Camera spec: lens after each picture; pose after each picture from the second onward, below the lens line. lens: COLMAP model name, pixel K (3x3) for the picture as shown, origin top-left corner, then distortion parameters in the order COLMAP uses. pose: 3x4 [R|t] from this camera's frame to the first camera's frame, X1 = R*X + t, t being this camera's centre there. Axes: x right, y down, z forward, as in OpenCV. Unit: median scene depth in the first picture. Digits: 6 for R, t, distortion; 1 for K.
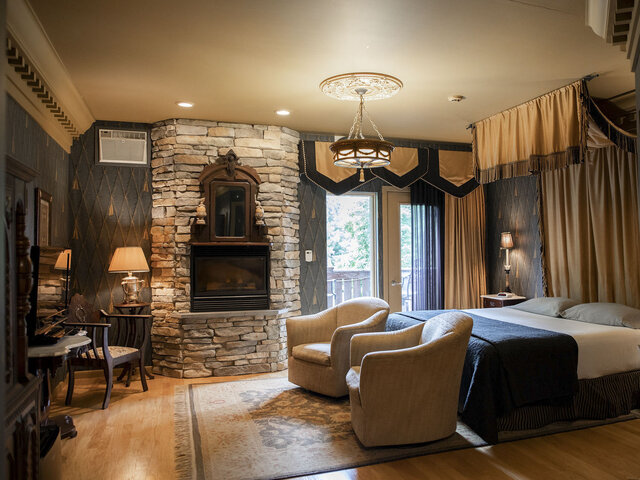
lens RADIAL K [[435.4, 0, 318.7], [0, 435.4, 240.1], [0, 0, 1]] dist [0.003620, -0.000022]
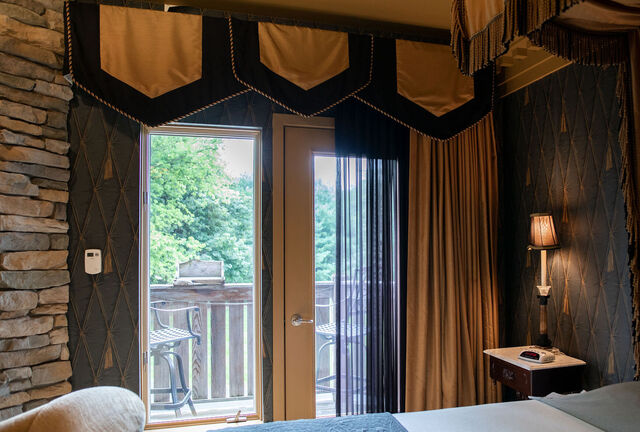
lens RADIAL K [[445.9, 0, 318.8], [0, 445.9, 234.5], [0, 0, 1]] dist [-0.038163, -0.000208]
pose [[0.998026, 0.006238, -0.062497, 0.227438], [-0.006521, 0.999969, -0.004325, 0.008283], [0.062468, 0.004724, 0.998036, 0.525745]]
